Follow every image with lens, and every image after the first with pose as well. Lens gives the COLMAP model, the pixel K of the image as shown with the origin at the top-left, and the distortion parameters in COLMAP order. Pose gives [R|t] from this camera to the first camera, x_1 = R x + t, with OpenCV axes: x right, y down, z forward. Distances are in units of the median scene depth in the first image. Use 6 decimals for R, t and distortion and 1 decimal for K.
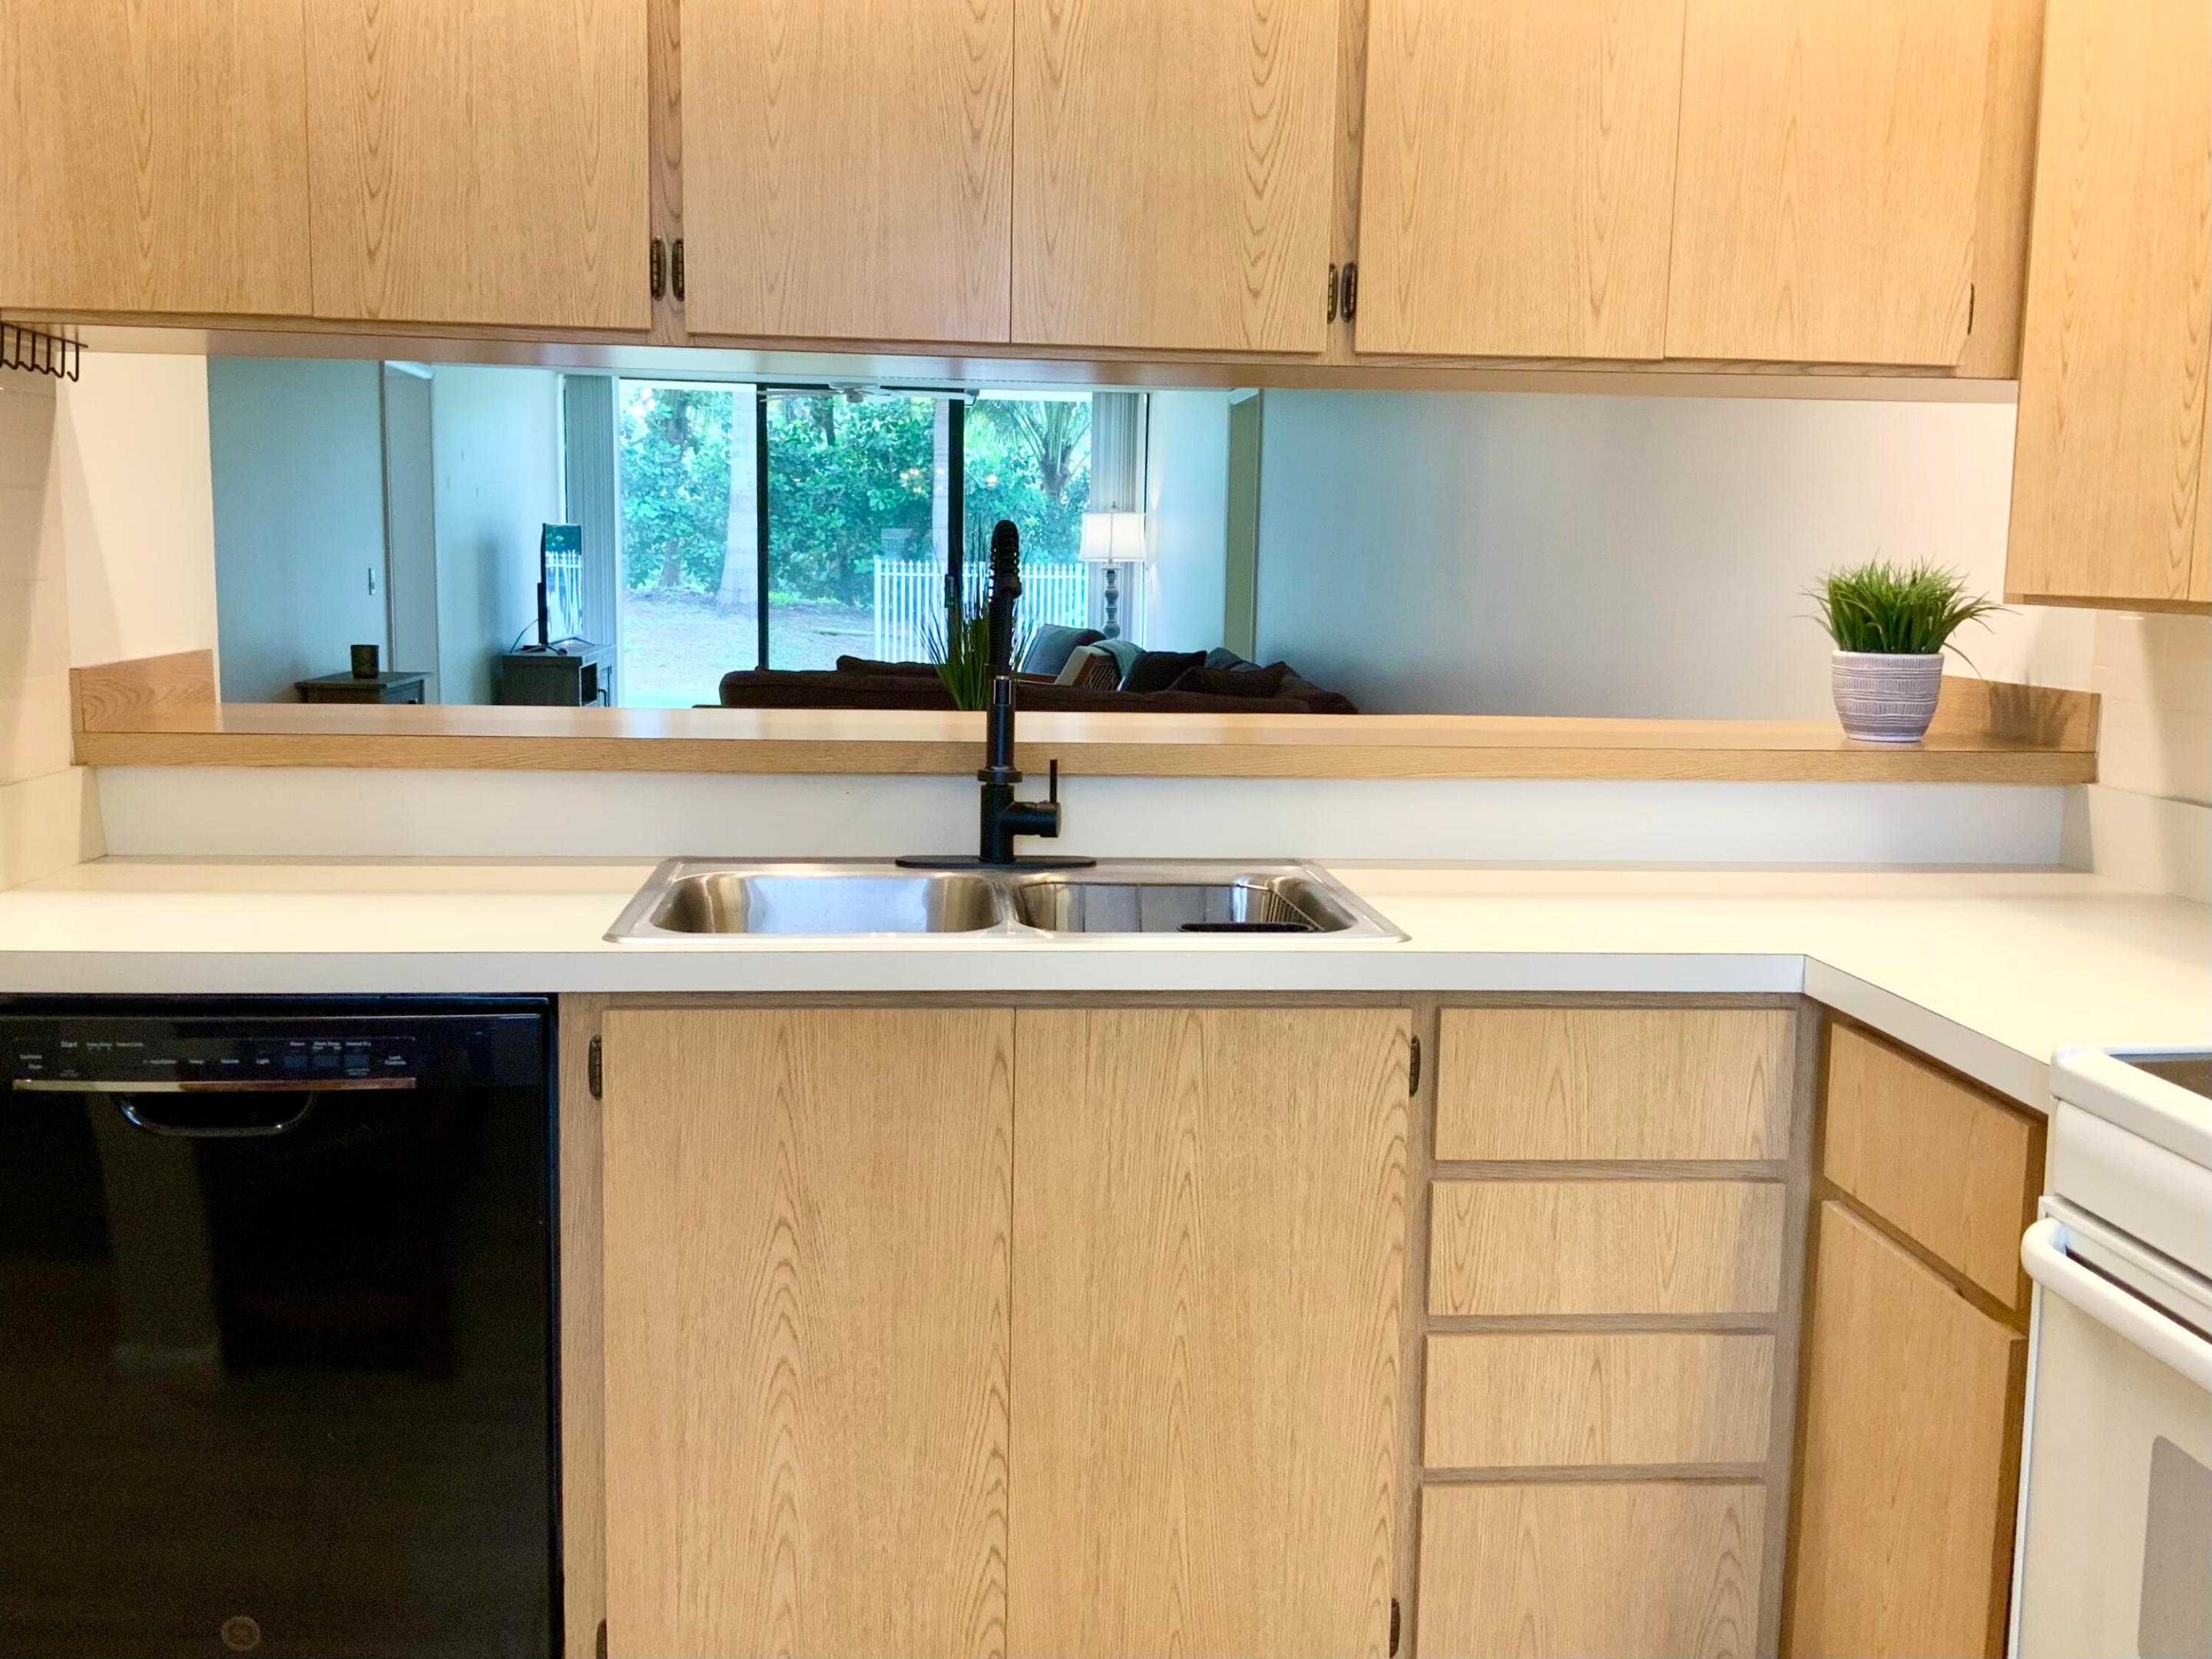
lens RADIAL K [[2047.2, 0, 1112.3], [0, 2047.2, 830.2], [0, 0, 1]] dist [0.041332, 0.000000]
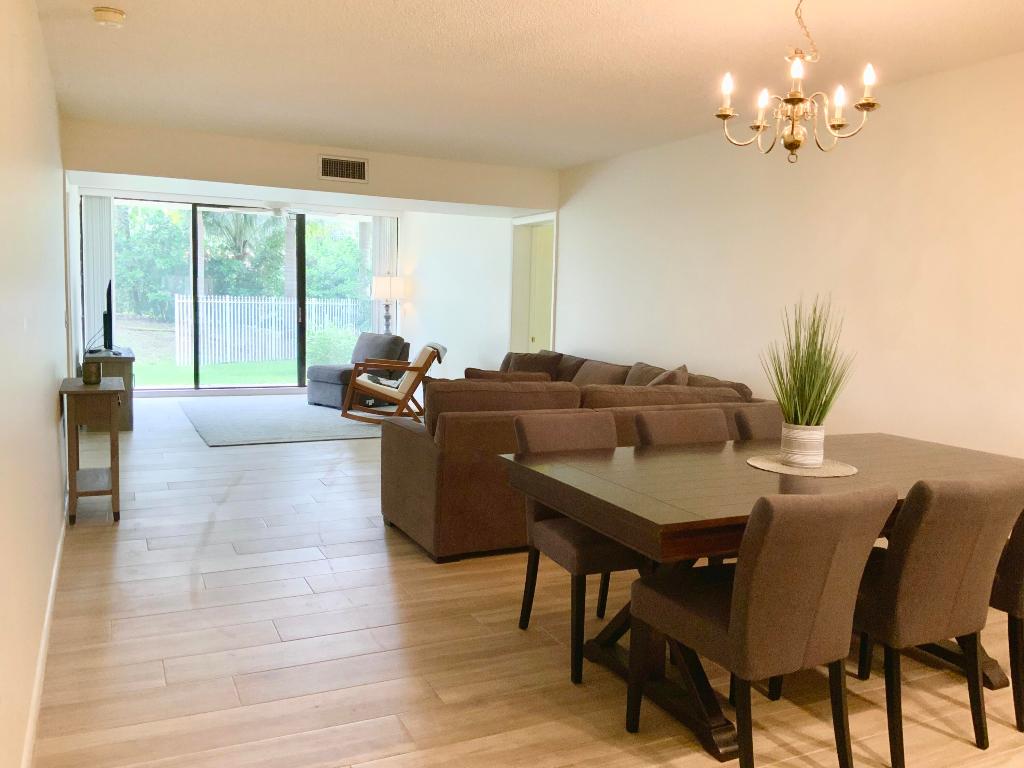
lens RADIAL K [[855.1, 0, 514.5], [0, 855.1, 394.6], [0, 0, 1]] dist [0.054918, -0.096671]
pose [[0.939806, -0.033266, 0.340085, -0.079840], [0.037464, 0.999281, -0.005786, -0.013749], [-0.339648, 0.018178, 0.940377, 0.079734]]
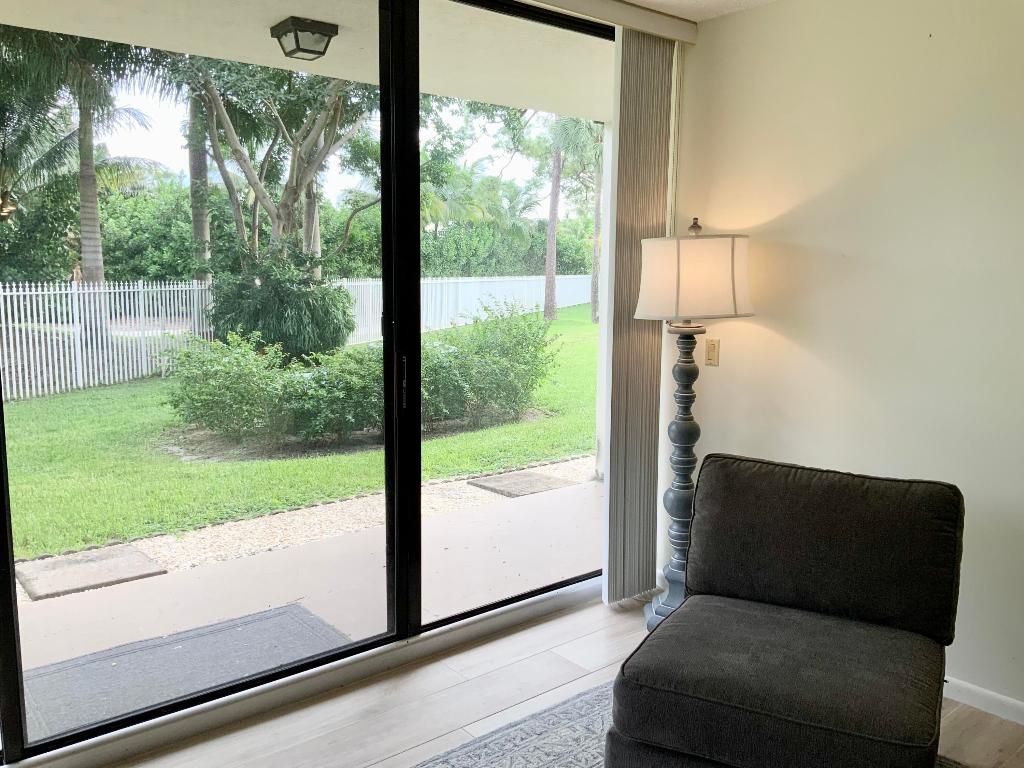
lens RADIAL K [[855.1, 0, 509.4], [0, 855.1, 390.8], [0, 0, 1]] dist [0.054918, -0.096671]
pose [[0.827767, -0.101883, 0.551744, -0.085414], [0.091484, 0.994723, 0.046431, -0.058948], [-0.553563, 0.012041, 0.832720, 0.381908]]
